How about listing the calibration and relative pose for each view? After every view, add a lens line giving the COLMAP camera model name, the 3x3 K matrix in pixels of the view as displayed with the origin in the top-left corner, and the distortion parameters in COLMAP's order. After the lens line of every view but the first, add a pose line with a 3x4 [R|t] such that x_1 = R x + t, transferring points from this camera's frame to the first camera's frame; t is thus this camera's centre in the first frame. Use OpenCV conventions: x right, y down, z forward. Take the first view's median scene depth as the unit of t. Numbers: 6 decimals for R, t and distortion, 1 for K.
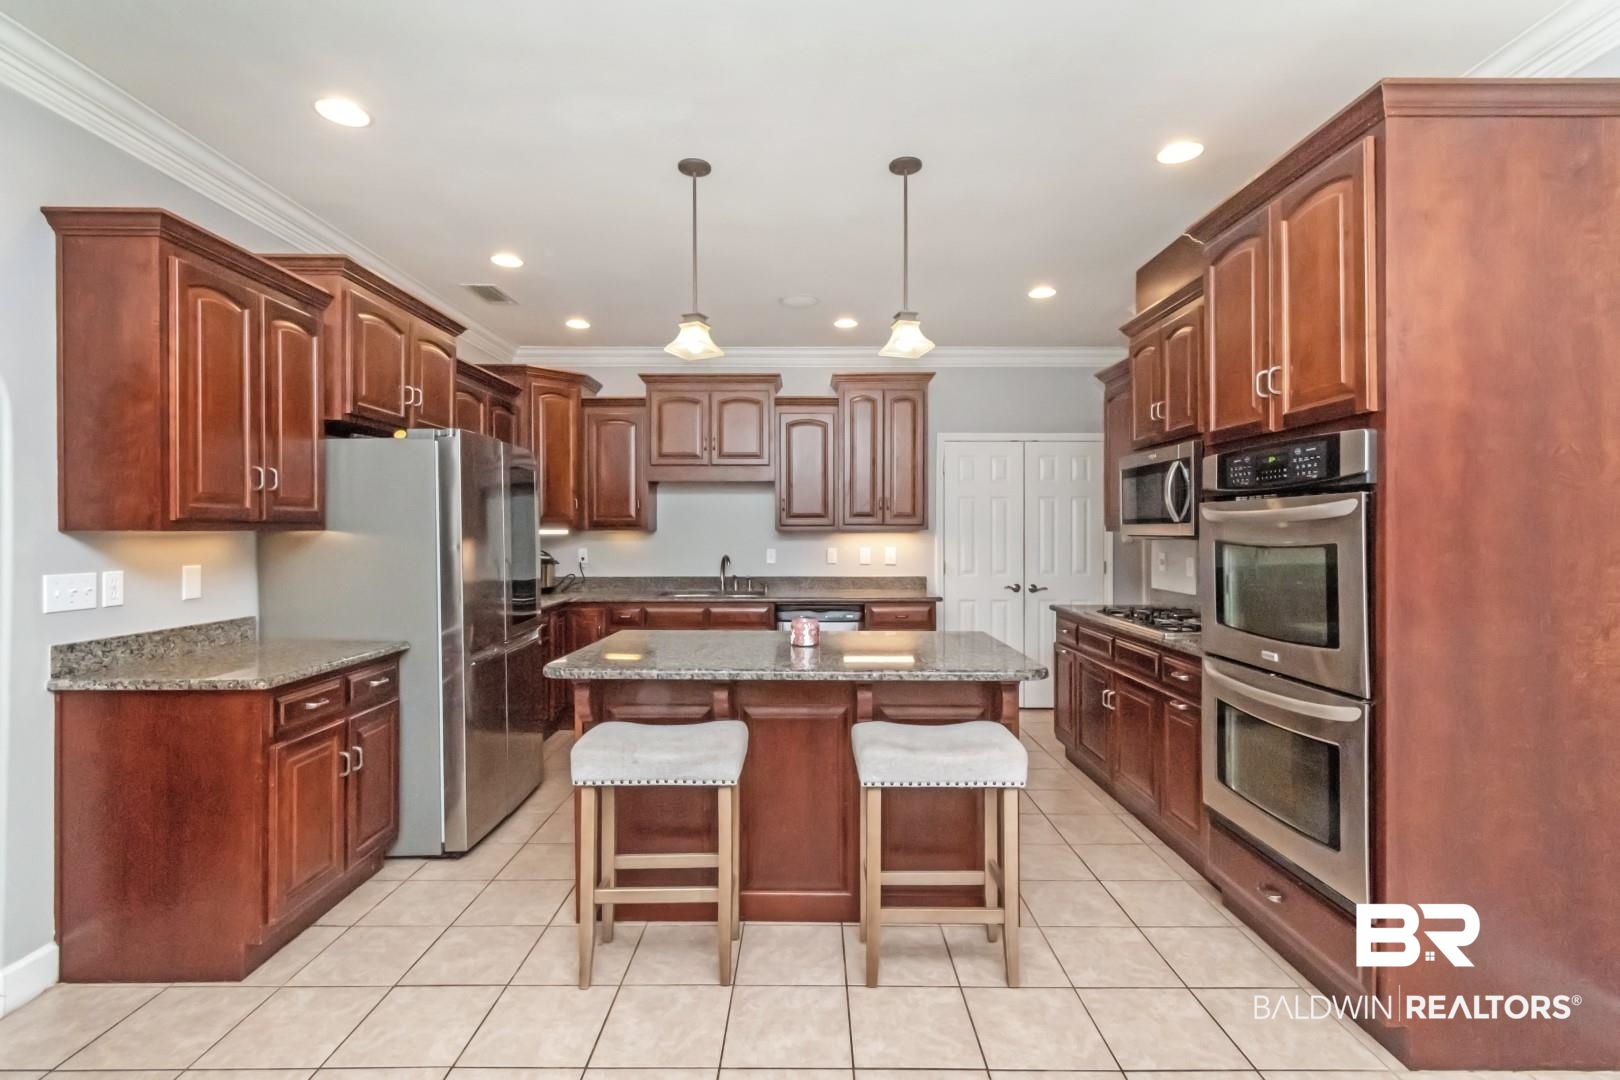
lens RADIAL K [[748.6, 0, 818.7], [0, 748.6, 532.4], [0, 0, 1]] dist [0.003013, -0.001221]
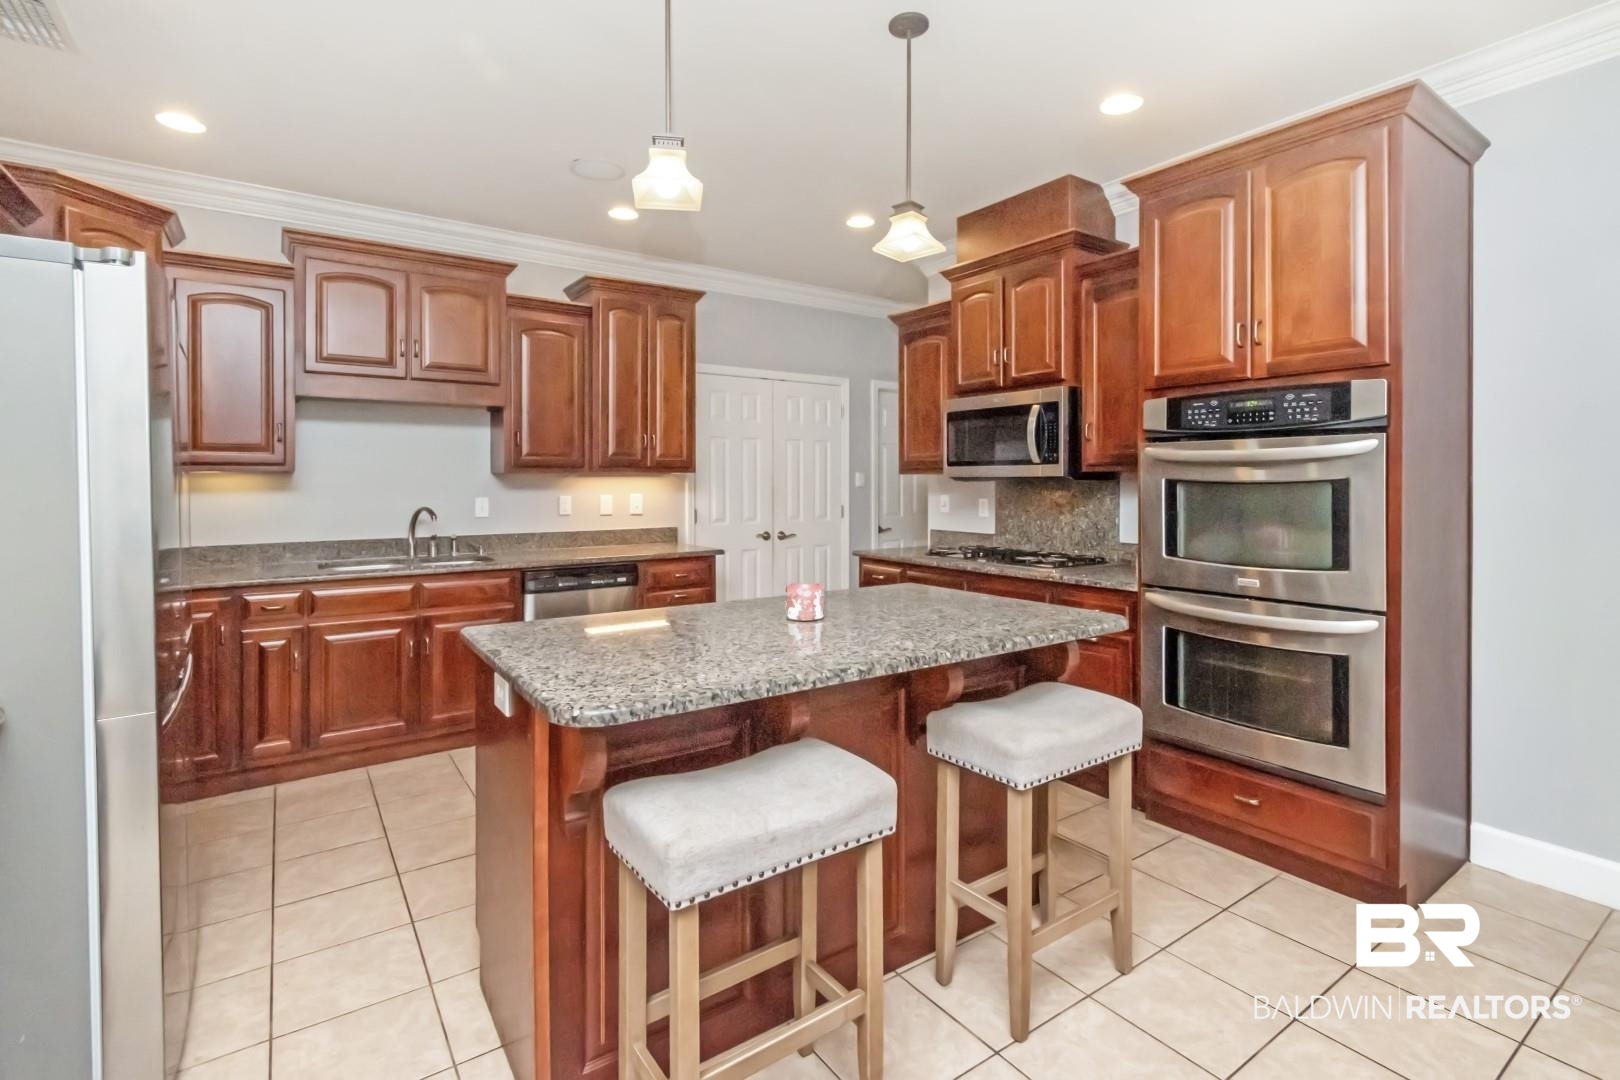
lens RADIAL K [[748.6, 0, 849.7], [0, 748.6, 486.9], [0, 0, 1]] dist [0.003013, -0.001221]
pose [[0.809650, -0.005911, 0.586883, -0.414959], [0.001837, 0.999970, 0.007538, 0.012470], [-0.586910, -0.005025, 0.809637, 0.364938]]
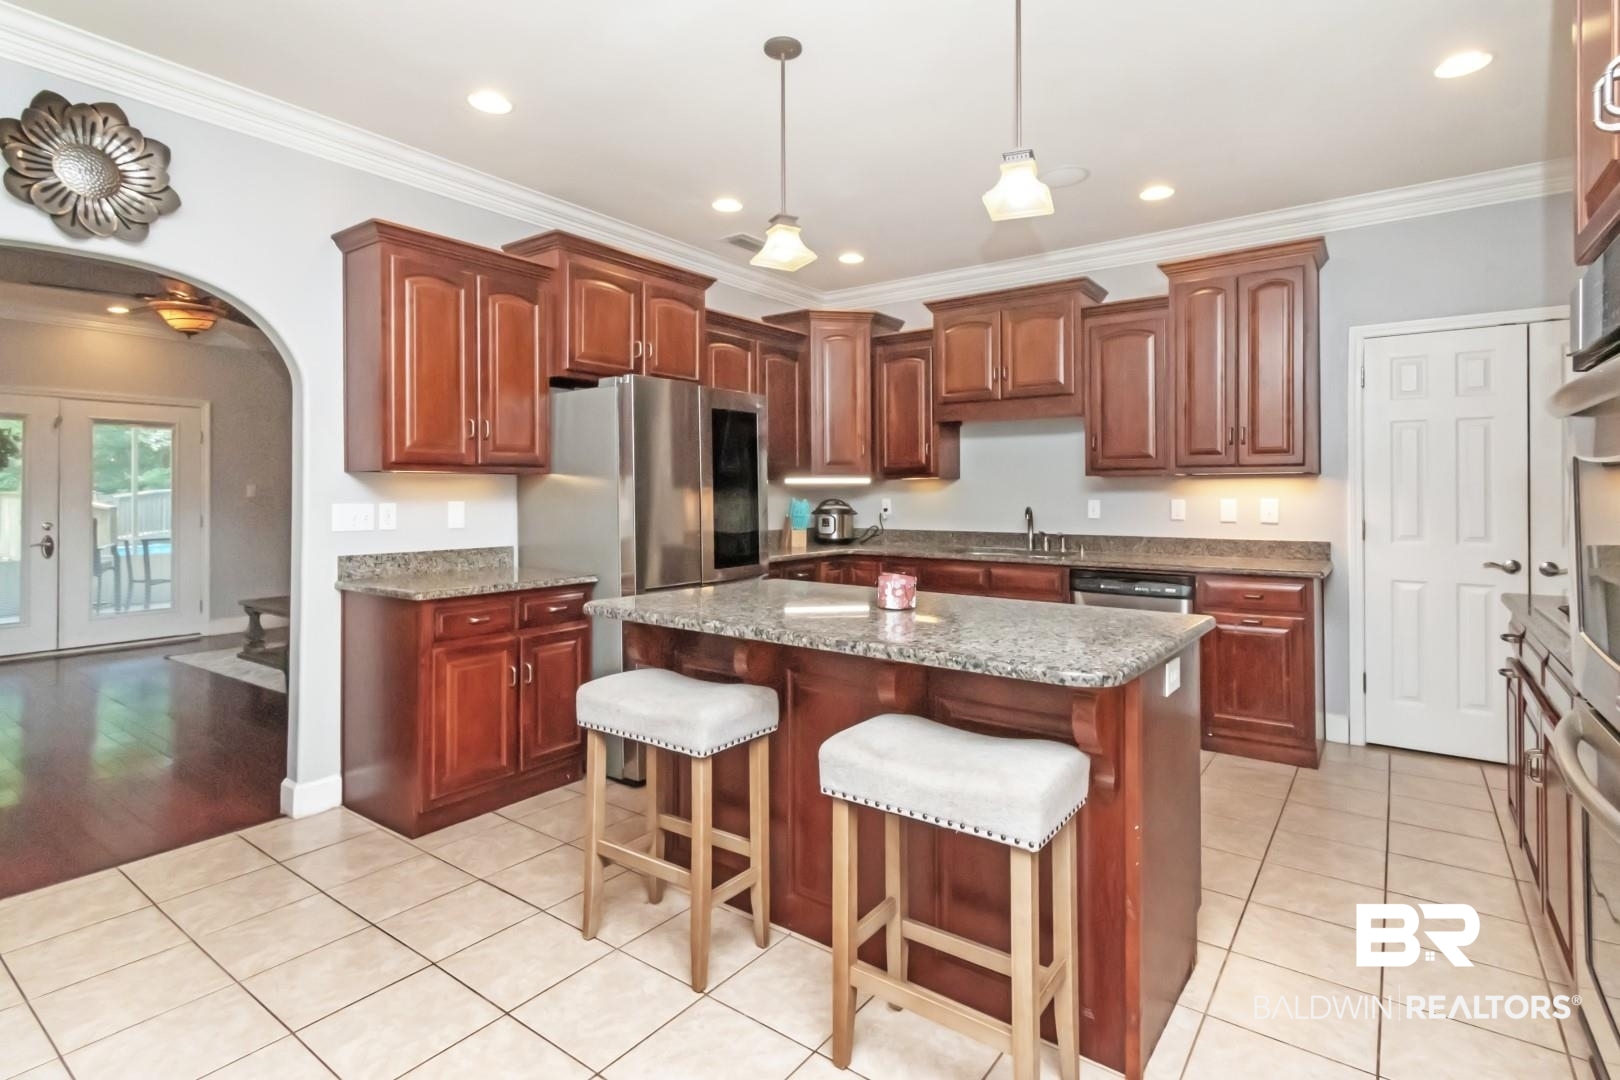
lens RADIAL K [[807.4, 0, 797.5], [0, 807.4, 491.2], [0, 0, 1]] dist [0.002689, 0.001066]
pose [[0.796702, -0.002291, -0.604368, 0.410571], [0.000686, 0.999996, -0.002887, 0.029944], [0.604372, 0.001885, 0.796700, 0.262073]]
